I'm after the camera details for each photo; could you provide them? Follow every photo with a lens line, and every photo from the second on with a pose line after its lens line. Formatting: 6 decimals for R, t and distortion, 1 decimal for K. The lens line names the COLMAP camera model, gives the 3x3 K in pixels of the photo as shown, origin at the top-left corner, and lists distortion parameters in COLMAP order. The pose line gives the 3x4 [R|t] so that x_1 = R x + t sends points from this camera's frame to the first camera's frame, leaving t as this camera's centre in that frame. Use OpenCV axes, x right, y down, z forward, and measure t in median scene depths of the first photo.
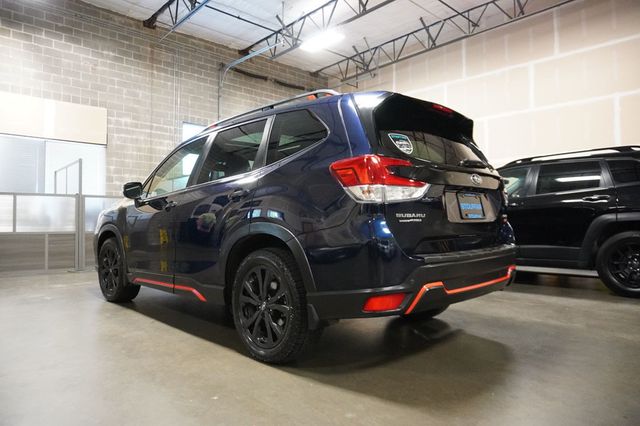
lens RADIAL K [[430.6, 0, 319.4], [0, 430.6, 213.1], [0, 0, 1]] dist [-0.007115, -0.001586]
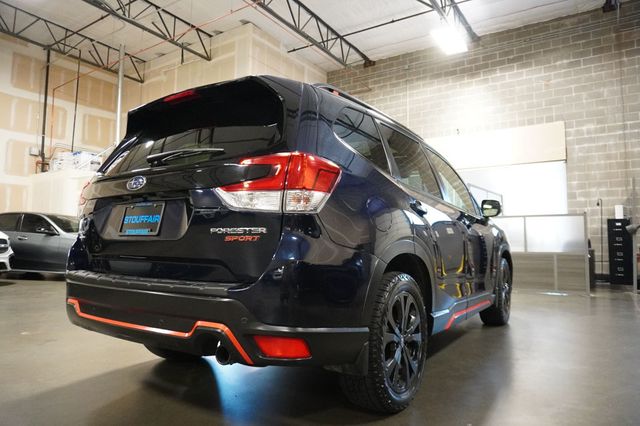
lens RADIAL K [[430.6, 0, 320.0], [0, 430.6, 212.9], [0, 0, 1]] dist [-0.007115, -0.001586]
pose [[0.213531, -0.058405, -0.975189, 0.283111], [0.010899, 0.998292, -0.057403, 0.003895], [0.976876, 0.001628, 0.213802, 0.276754]]
